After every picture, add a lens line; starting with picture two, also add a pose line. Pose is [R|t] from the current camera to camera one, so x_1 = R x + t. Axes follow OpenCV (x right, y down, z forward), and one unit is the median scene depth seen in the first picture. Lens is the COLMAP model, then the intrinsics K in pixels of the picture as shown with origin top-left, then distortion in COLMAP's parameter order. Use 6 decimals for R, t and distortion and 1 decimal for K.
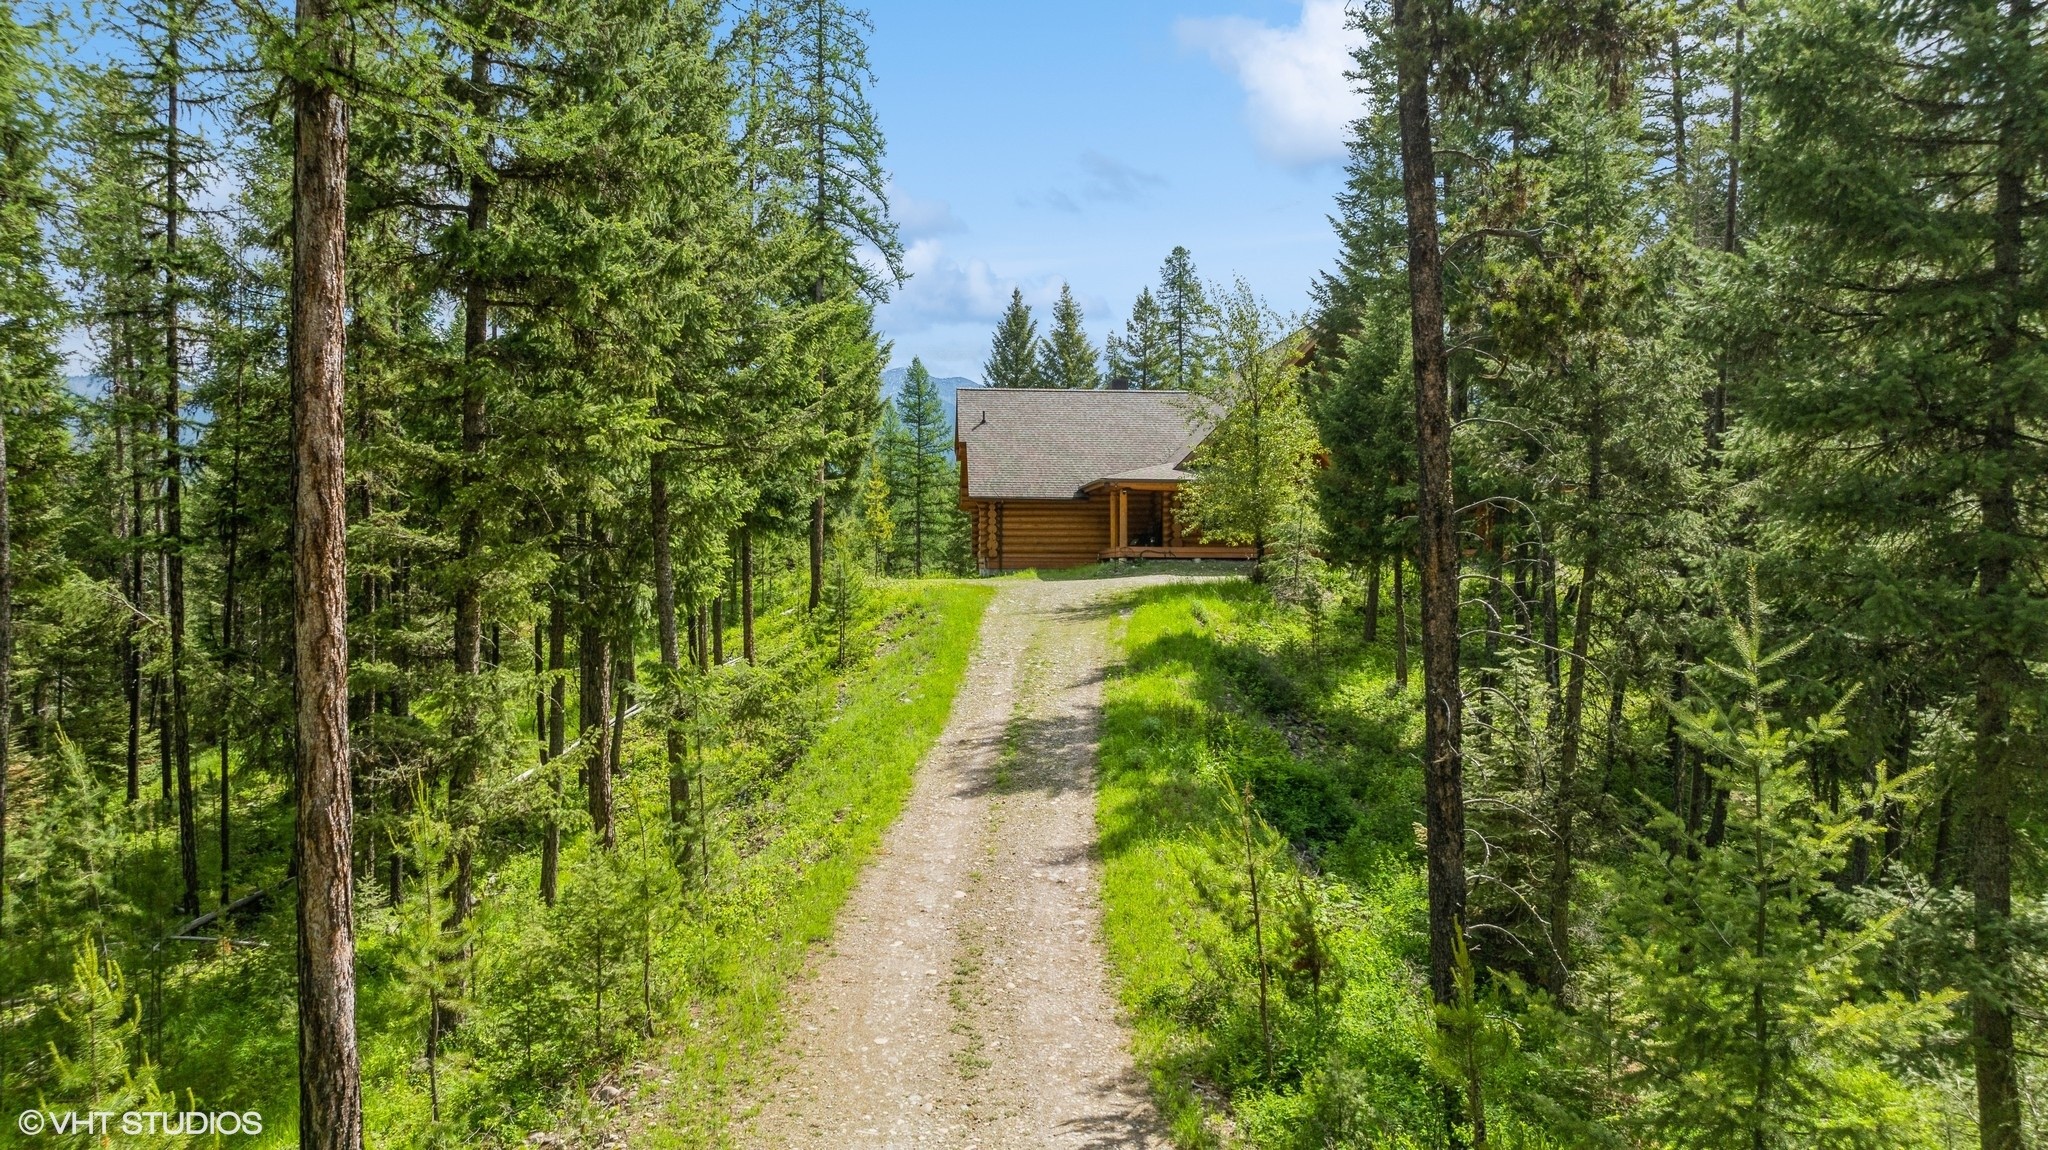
lens RADIAL K [[1452.3, 0, 1024.3], [0, 1452.3, 572.2], [0, 0, 1]] dist [-0.022800, 0.015845]
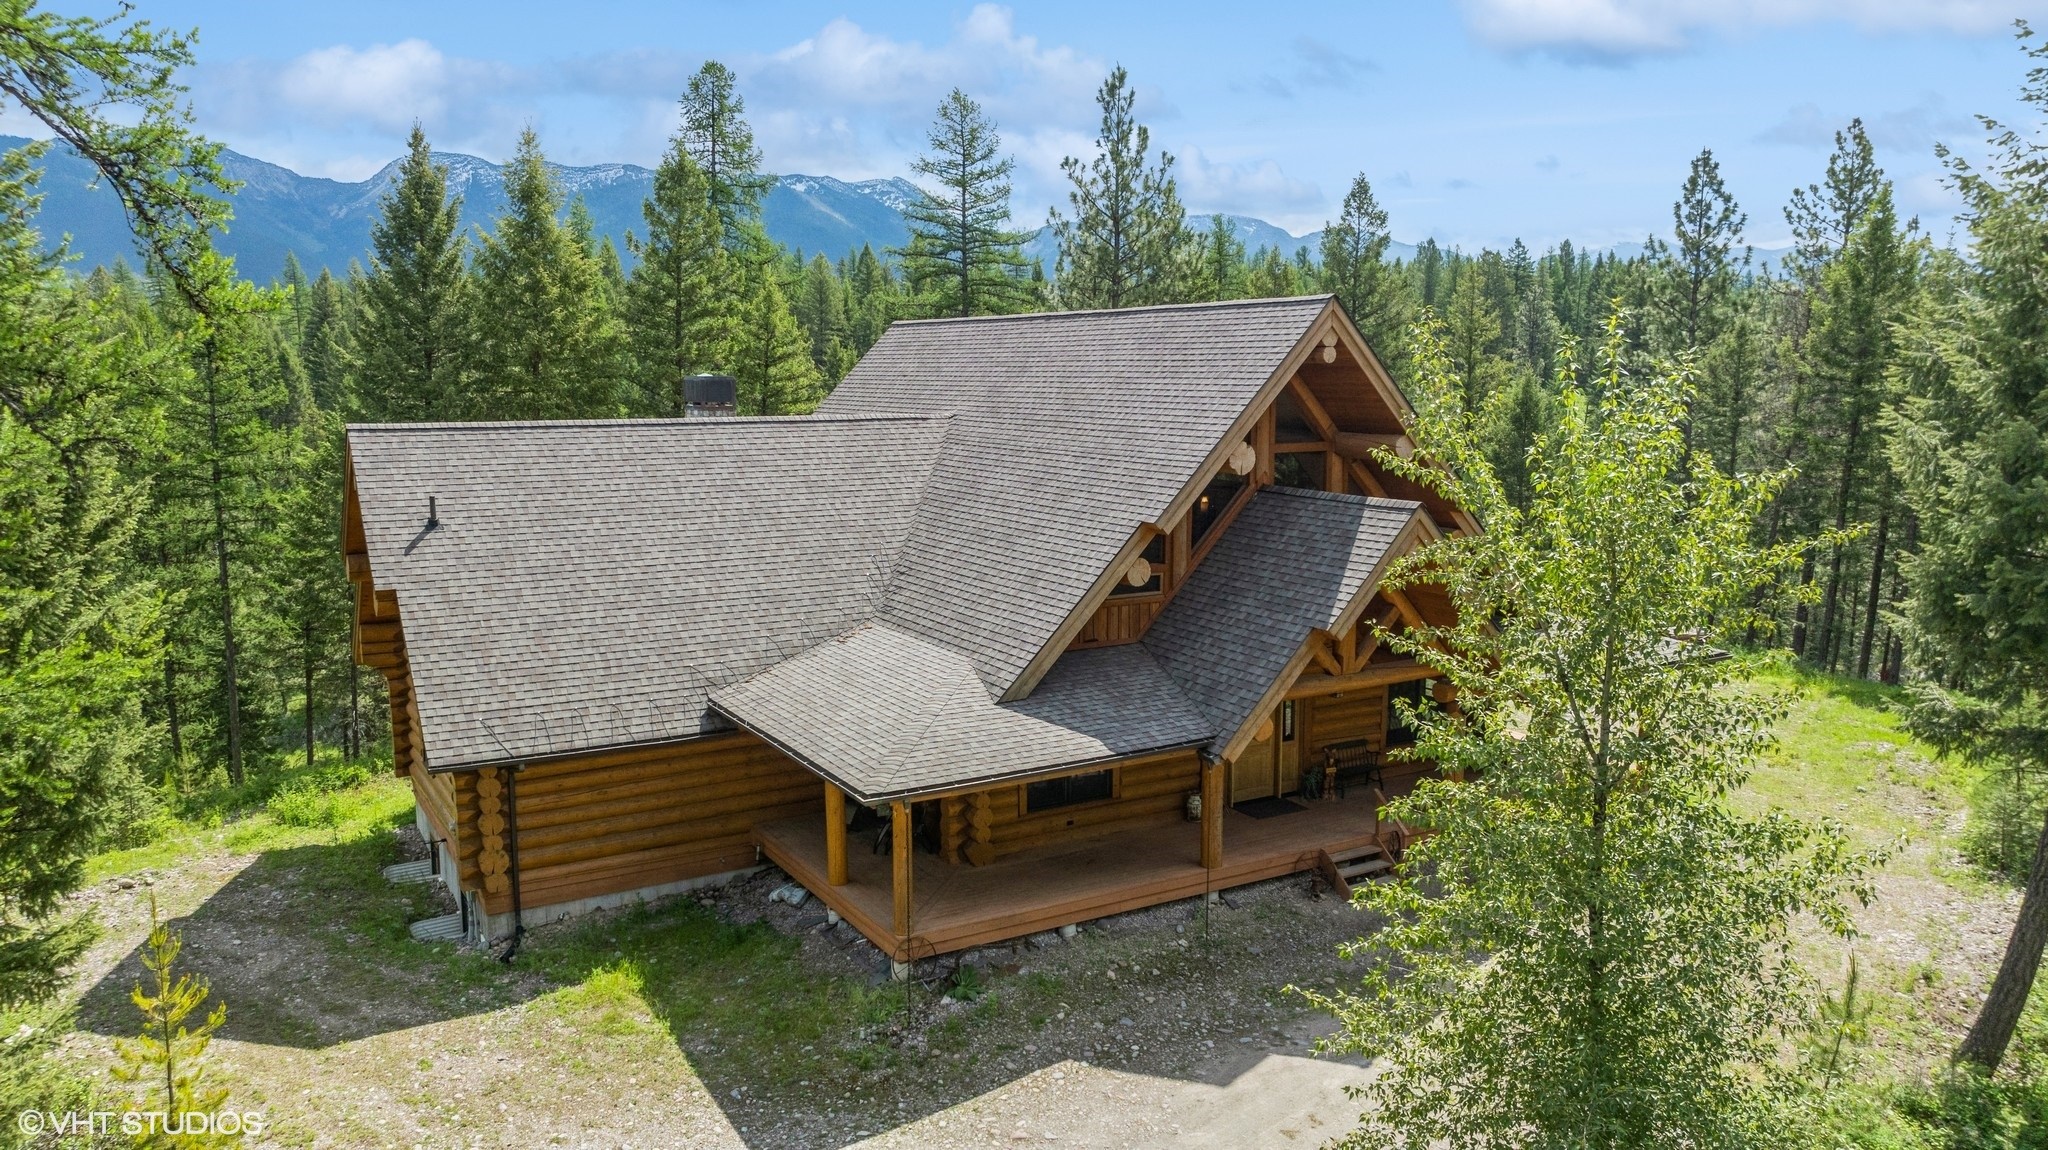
lens RADIAL K [[1452.3, 0, 1025.4], [0, 1452.3, 581.9], [0, 0, 1]] dist [-0.022800, 0.015845]
pose [[0.898998, -0.068990, 0.432485, -0.040630], [0.004070, 0.988788, 0.149271, -0.108429], [-0.437934, -0.132434, 0.889199, 0.422292]]
